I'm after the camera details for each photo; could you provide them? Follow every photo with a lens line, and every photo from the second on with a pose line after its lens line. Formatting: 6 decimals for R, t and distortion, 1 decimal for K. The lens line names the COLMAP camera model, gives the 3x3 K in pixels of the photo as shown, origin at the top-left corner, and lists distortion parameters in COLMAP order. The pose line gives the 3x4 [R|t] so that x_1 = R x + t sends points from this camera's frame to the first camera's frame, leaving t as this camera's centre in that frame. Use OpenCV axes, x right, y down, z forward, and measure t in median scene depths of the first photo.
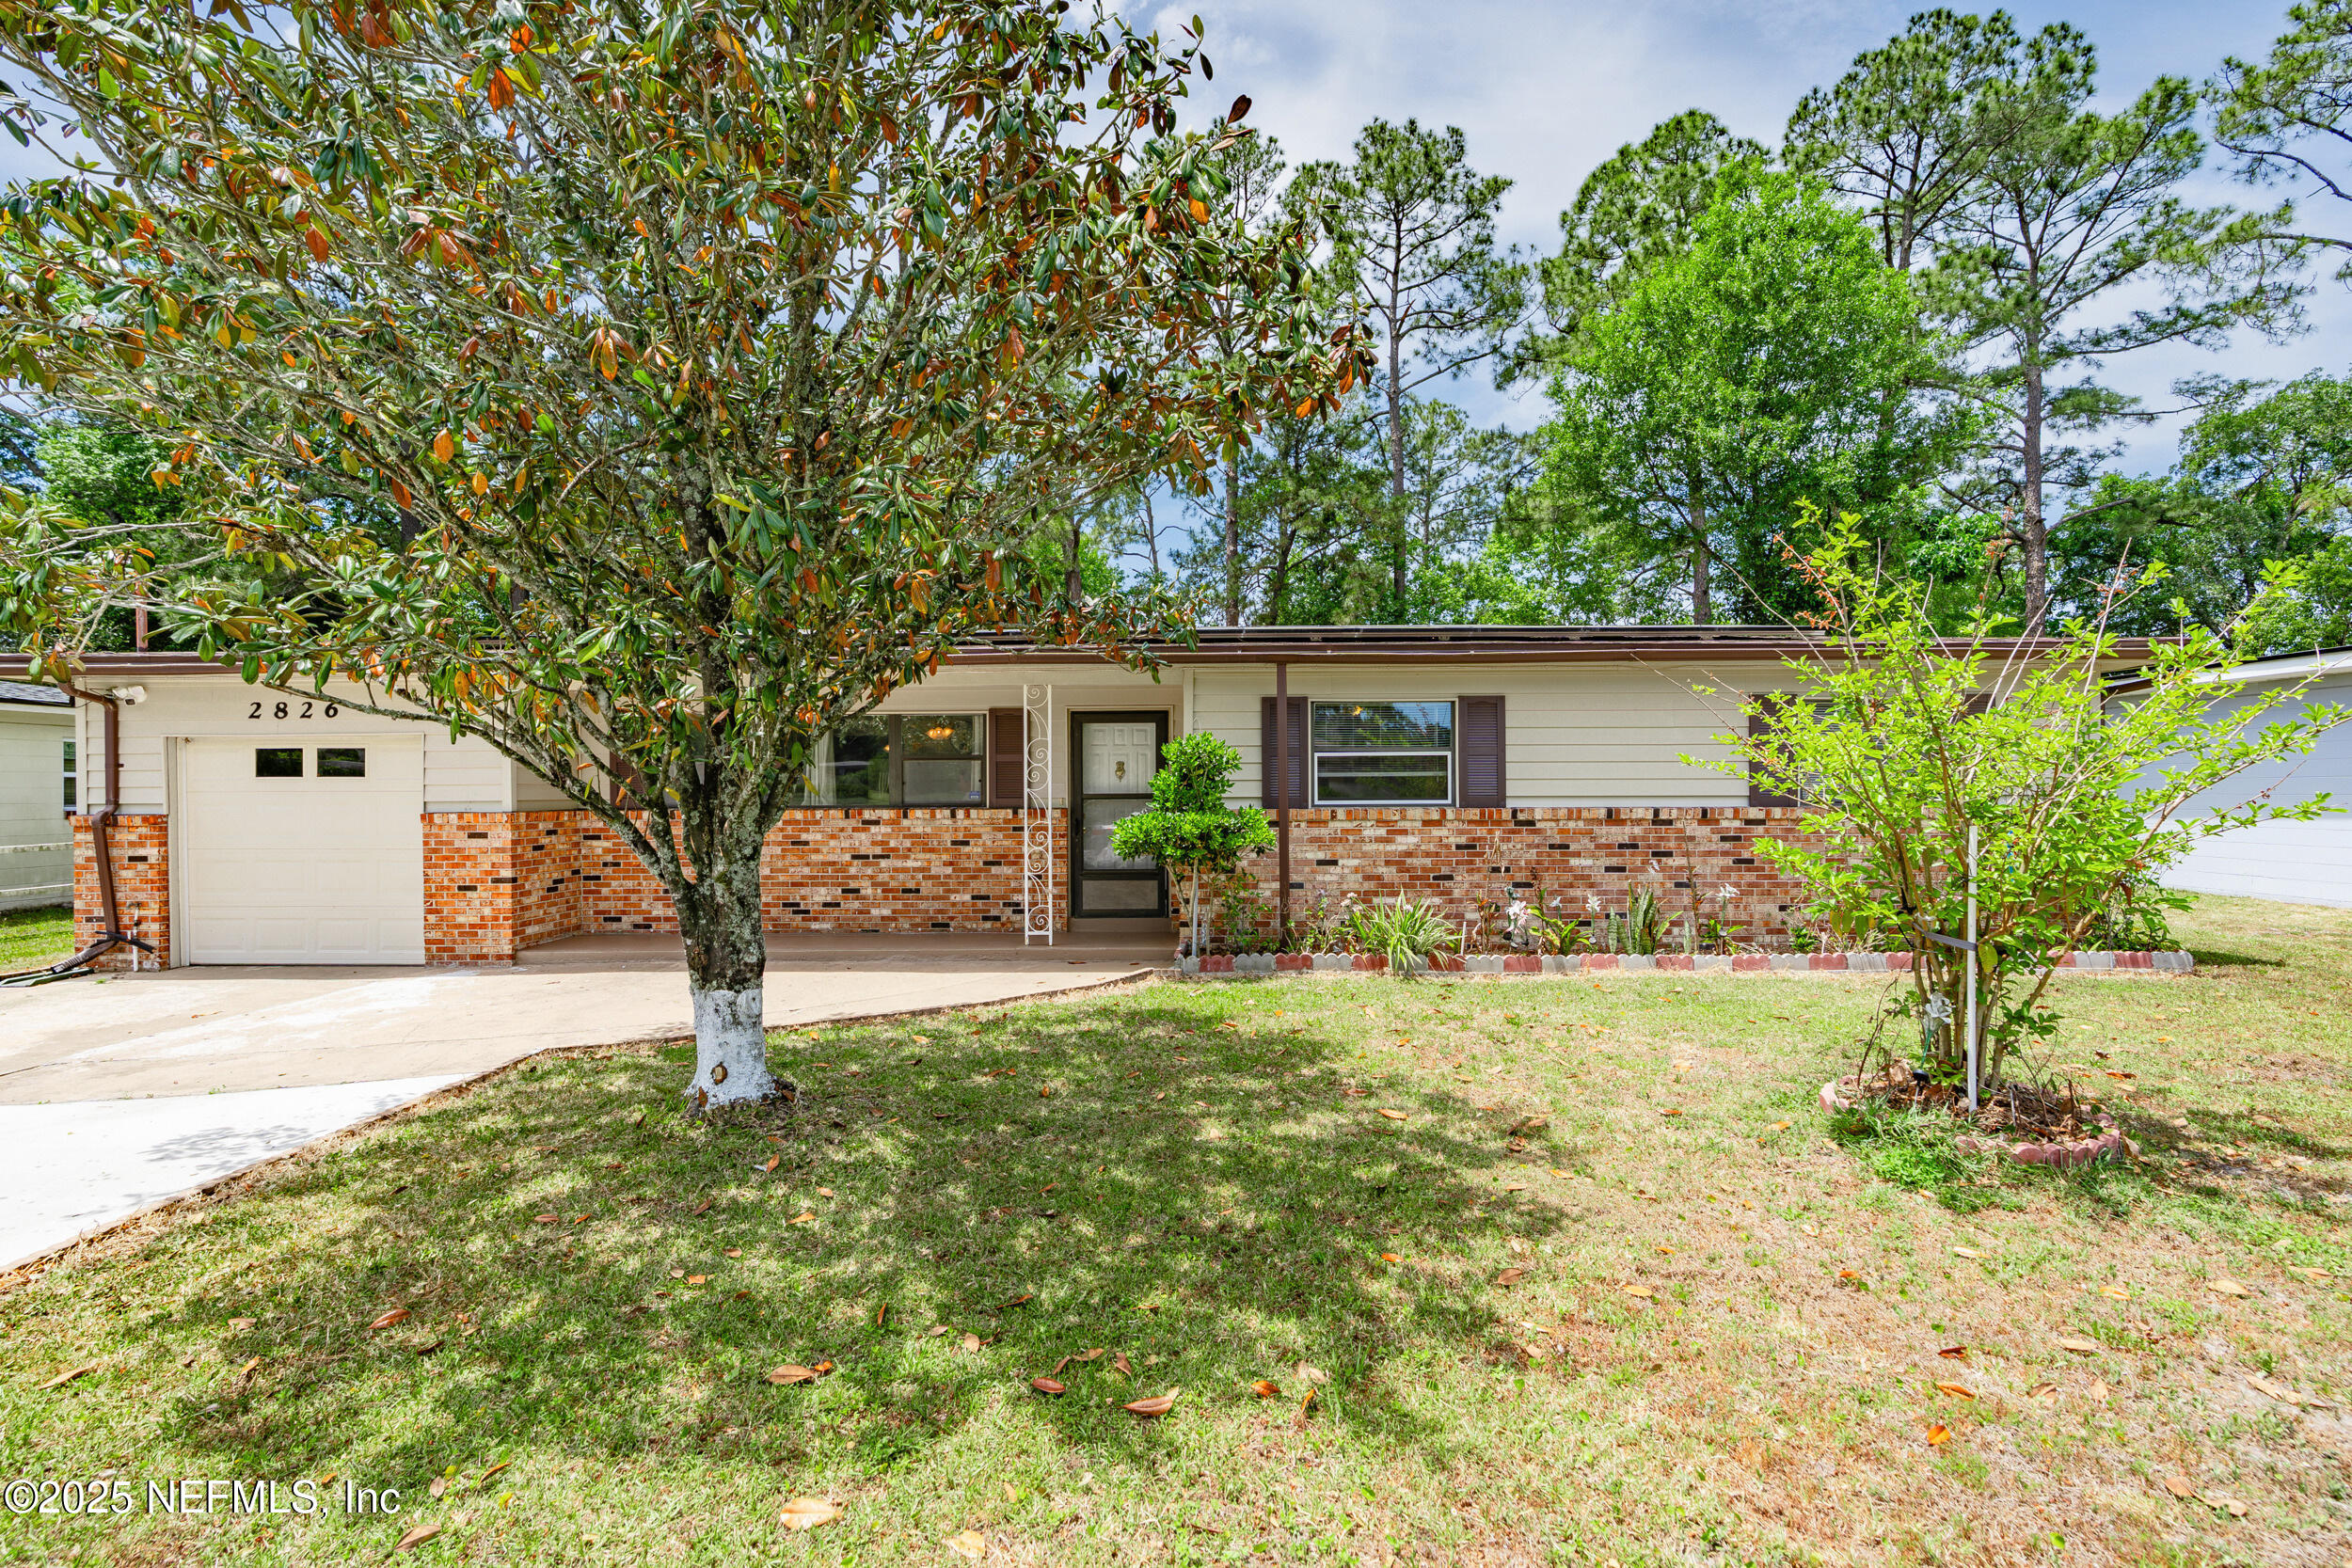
lens RADIAL K [[1066.5, 0, 1188.9], [0, 1066.5, 788.2], [0, 0, 1]] dist [-0.002260, -0.000070]
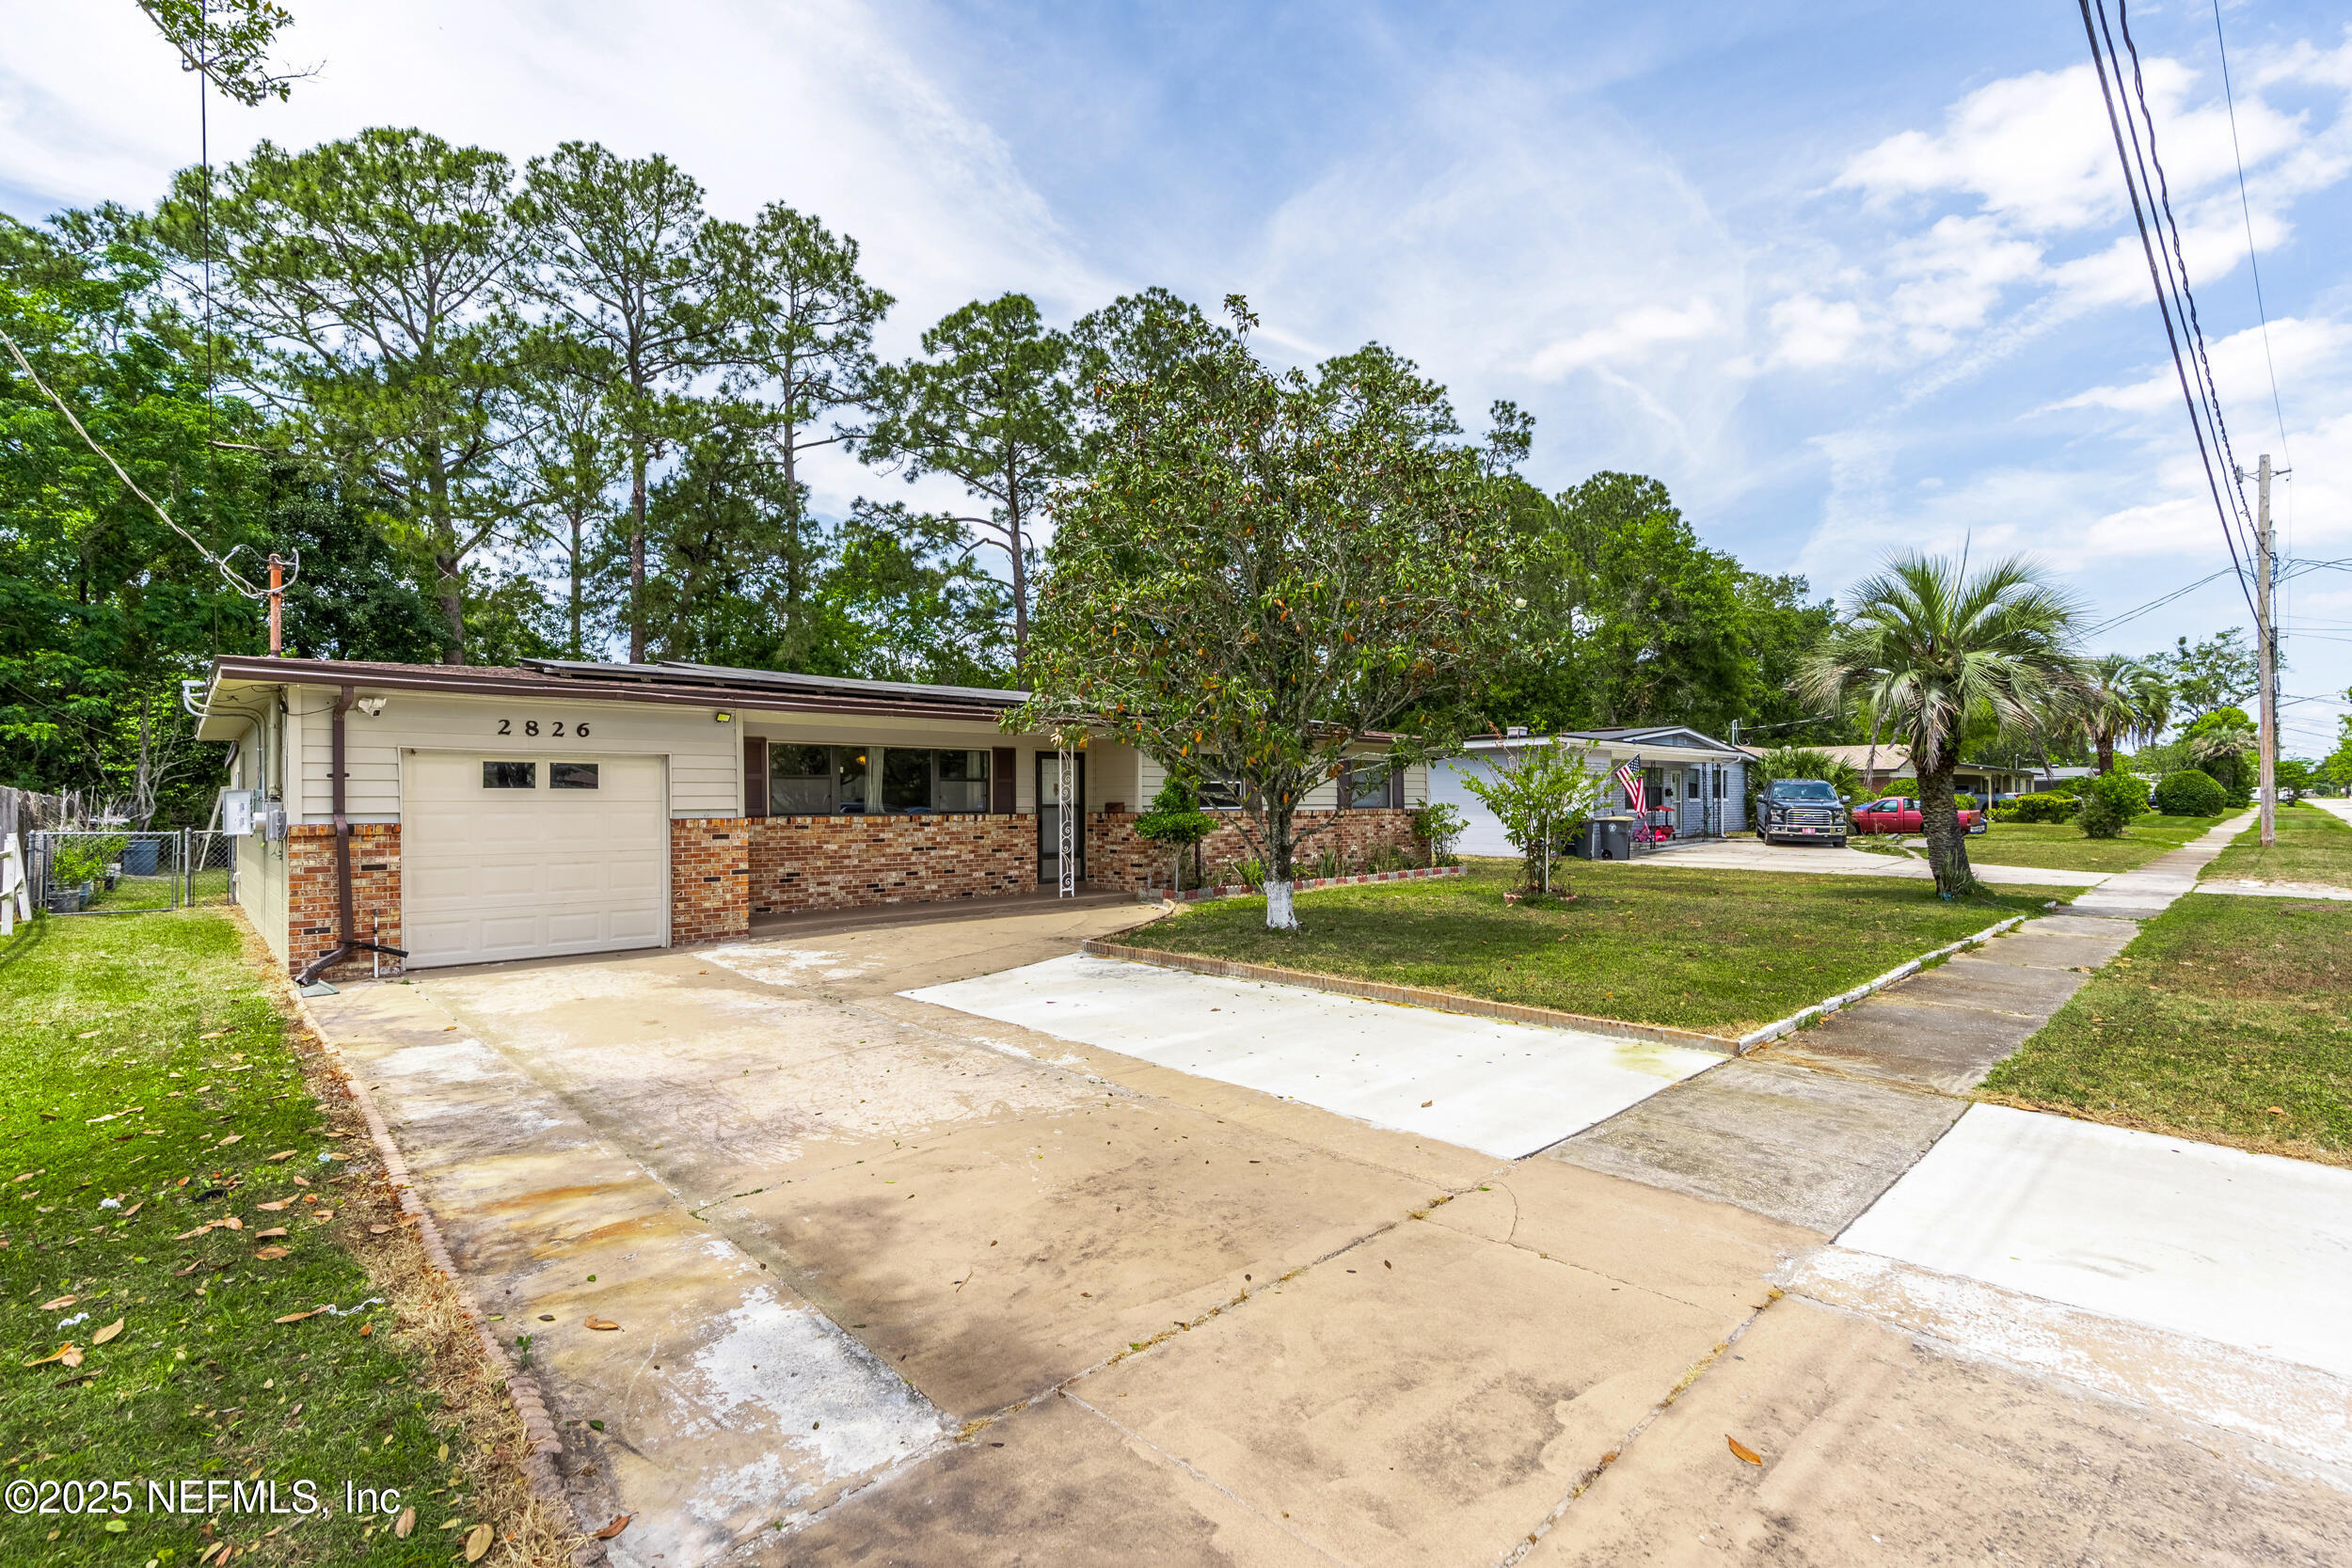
lens RADIAL K [[1074.7, 0, 1188.6], [0, 1074.7, 789.8], [0, 0, 1]] dist [-0.004292, -0.000365]
pose [[0.698597, 0.009507, 0.715453, -1.090636], [0.002771, 0.999868, -0.015992, 0.010103], [-0.715510, 0.013154, 0.698478, -0.251055]]
